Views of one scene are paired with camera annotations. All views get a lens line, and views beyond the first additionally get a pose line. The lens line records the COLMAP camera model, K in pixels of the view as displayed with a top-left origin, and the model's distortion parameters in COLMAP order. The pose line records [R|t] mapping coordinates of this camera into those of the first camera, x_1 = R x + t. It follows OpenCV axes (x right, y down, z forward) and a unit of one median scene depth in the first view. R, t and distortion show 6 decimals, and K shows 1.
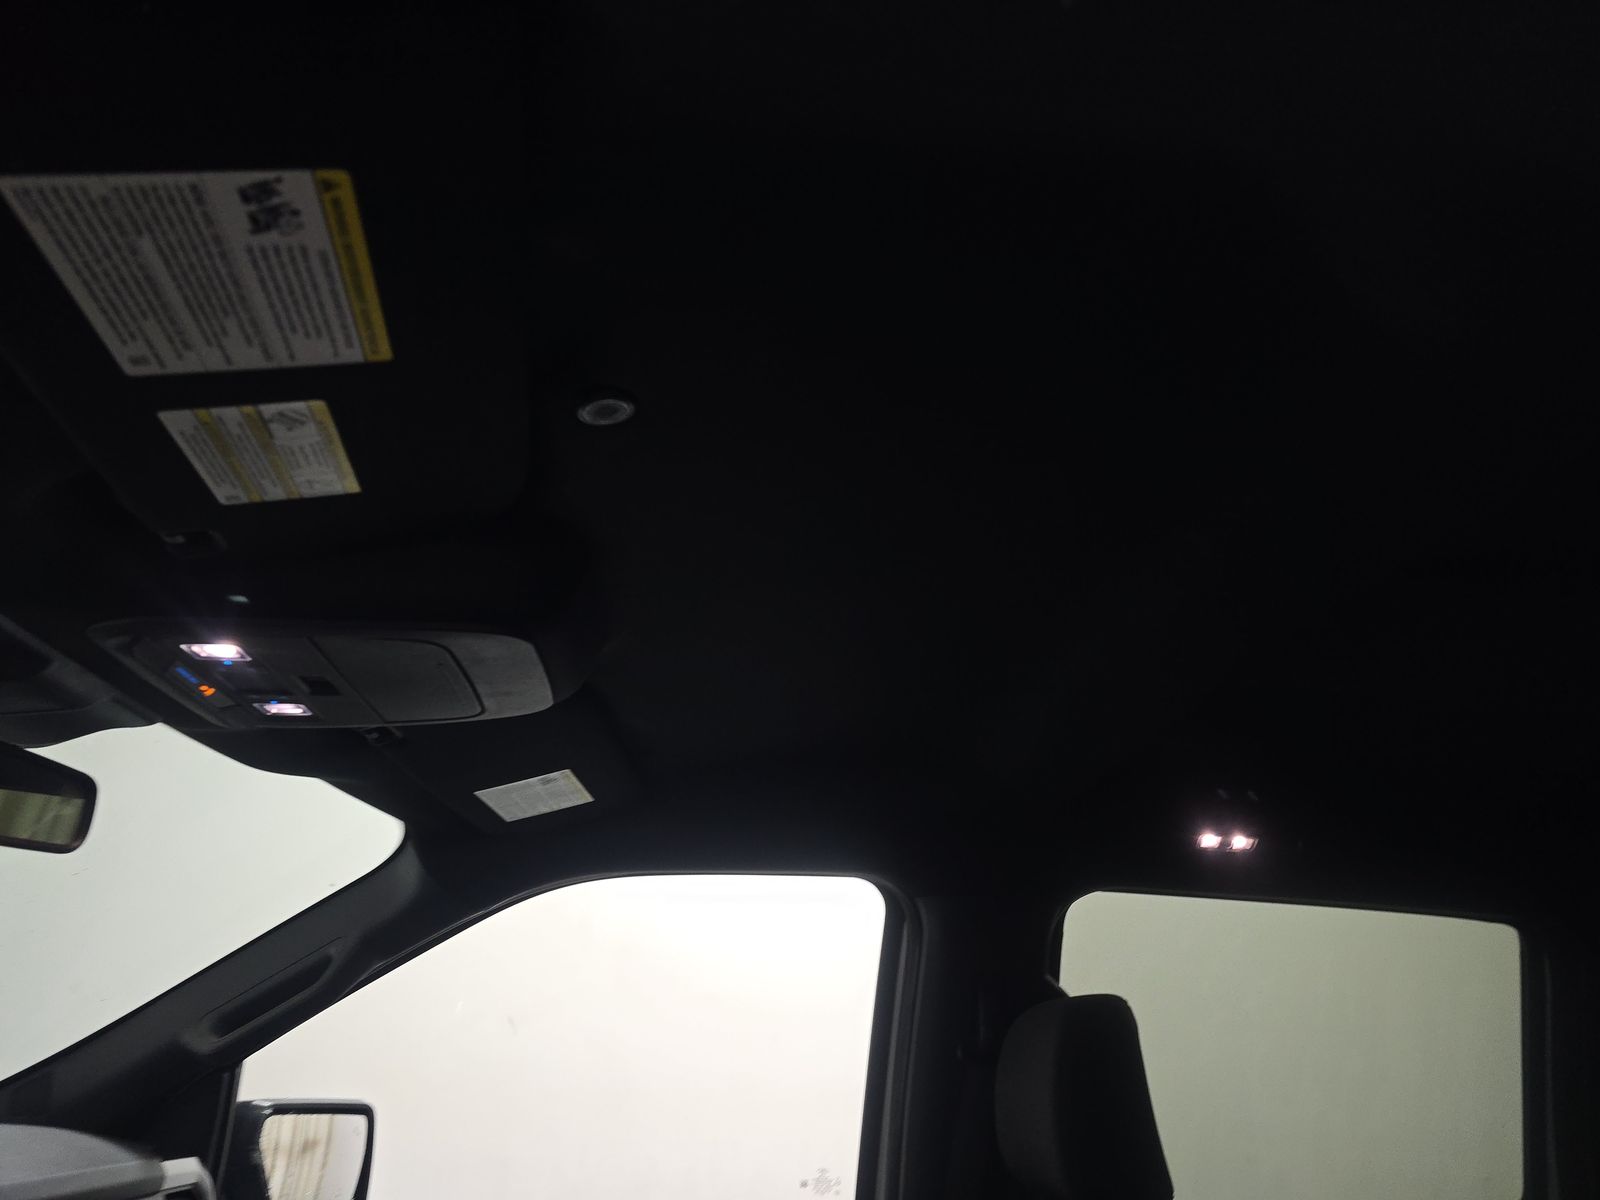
lens RADIAL K [[1038.8, 0, 801.4], [0, 1038.8, 607.6], [0, 0, 1]] dist [0.027106, -0.003735]
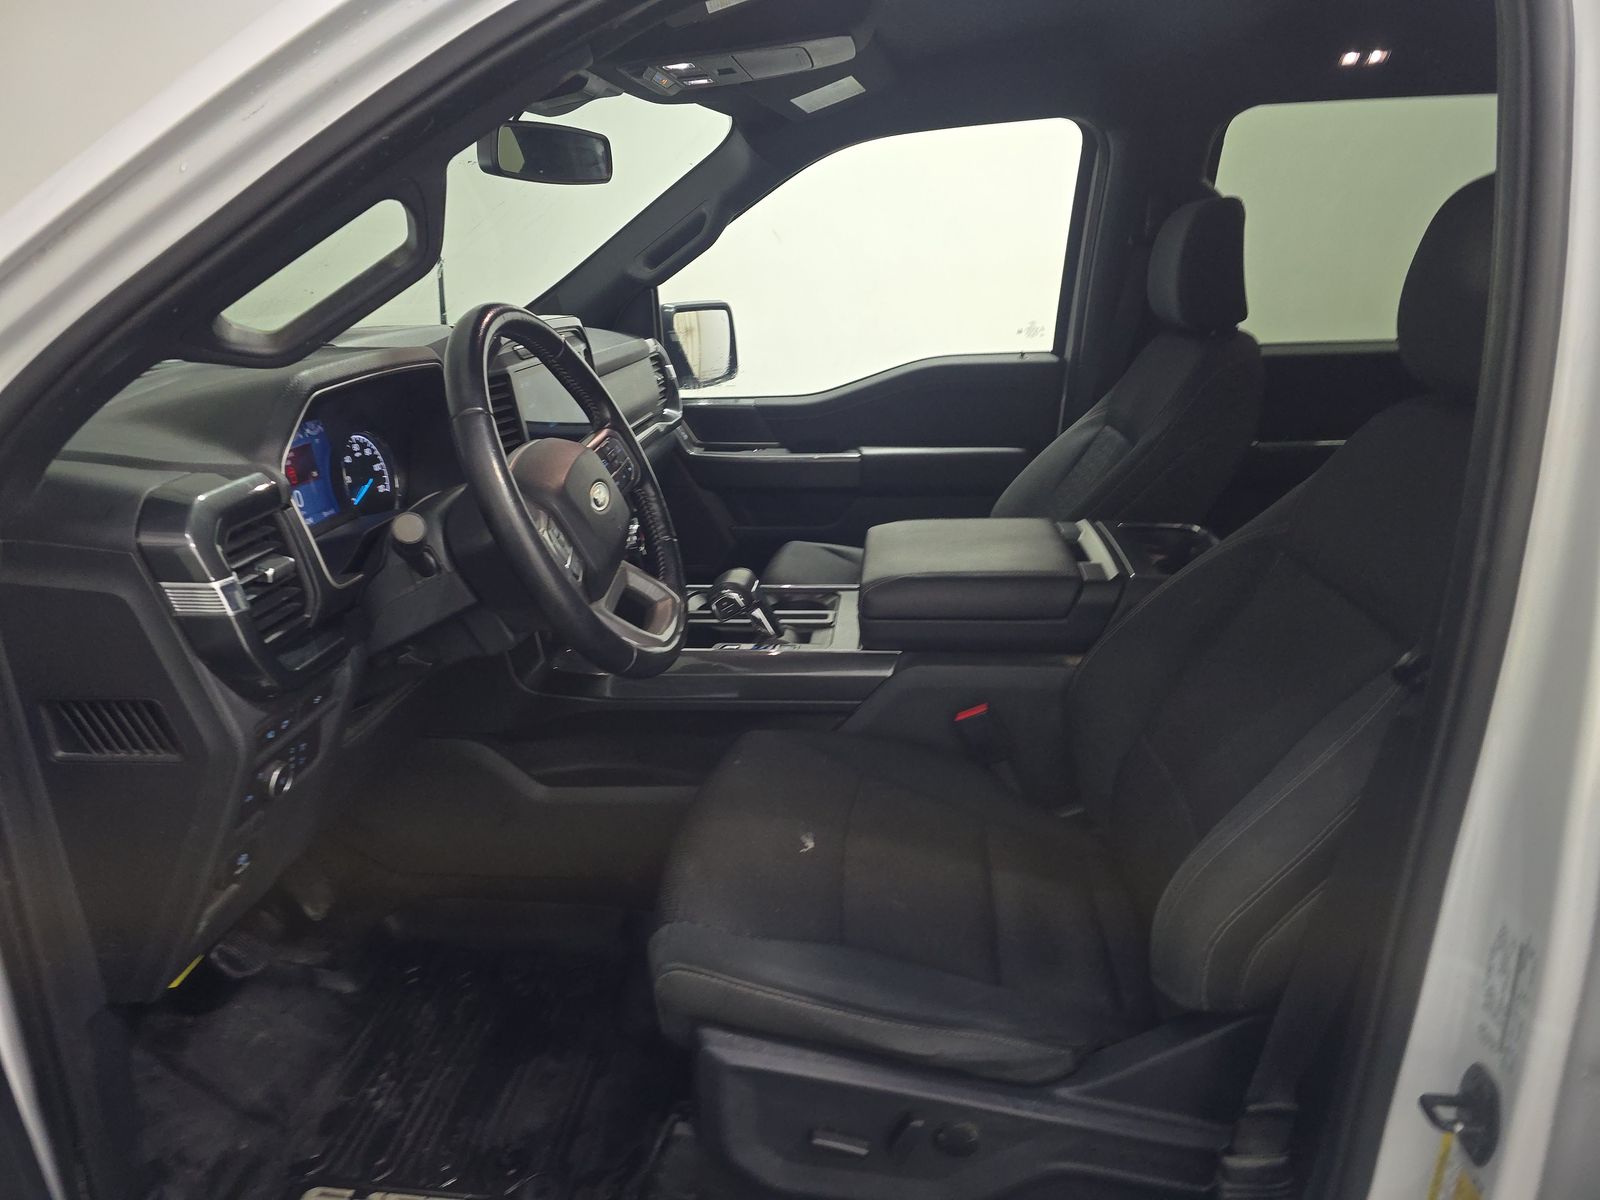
lens RADIAL K [[1038.8, 0, 801.4], [0, 1038.8, 607.6], [0, 0, 1]] dist [0.027106, -0.003735]
pose [[0.979001, -0.010183, -0.203601, -0.004414], [0.145015, 0.736736, 0.660448, -0.222675], [0.143275, -0.676104, 0.722742, -0.456887]]
